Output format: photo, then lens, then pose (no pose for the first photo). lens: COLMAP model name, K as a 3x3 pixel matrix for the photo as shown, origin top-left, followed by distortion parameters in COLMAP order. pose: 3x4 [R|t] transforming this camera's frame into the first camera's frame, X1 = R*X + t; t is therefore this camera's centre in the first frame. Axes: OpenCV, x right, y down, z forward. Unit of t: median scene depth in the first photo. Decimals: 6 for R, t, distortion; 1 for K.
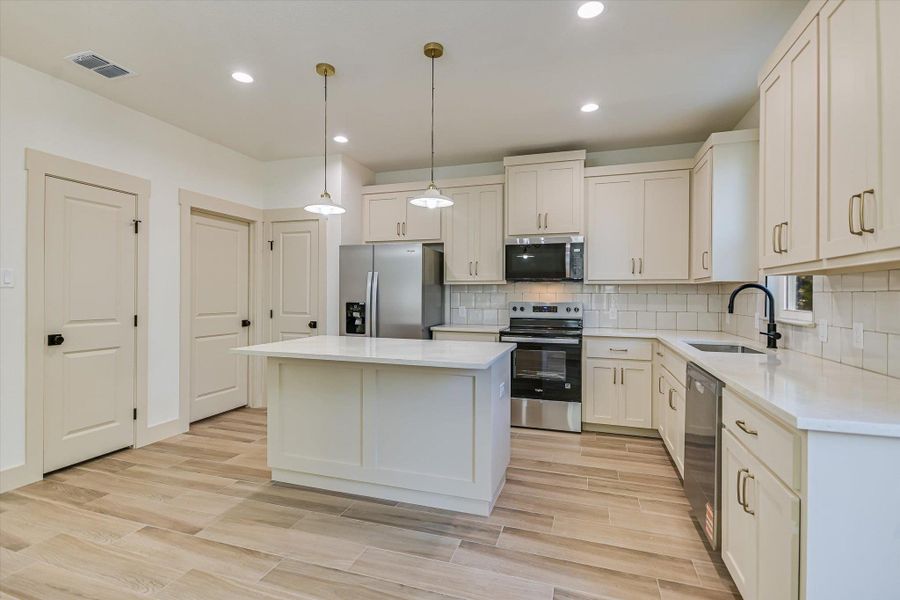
lens RADIAL K [[431.0, 0, 452.3], [0, 431.0, 295.3], [0, 0, 1]] dist [0.009602, -0.000721]
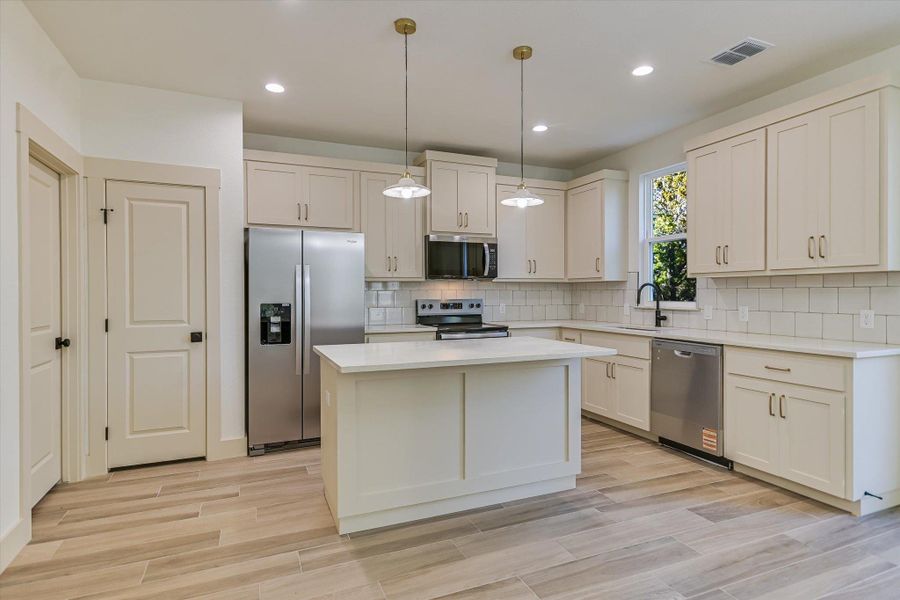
lens RADIAL K [[481.1, 0, 451.4], [0, 481.1, 296.8], [0, 0, 1]] dist [0.016679, 0.000467]
pose [[0.752753, -0.013825, 0.658158, -0.793136], [0.008665, 0.999901, 0.011092, -0.003357], [-0.658246, -0.002646, 0.752798, 0.214474]]
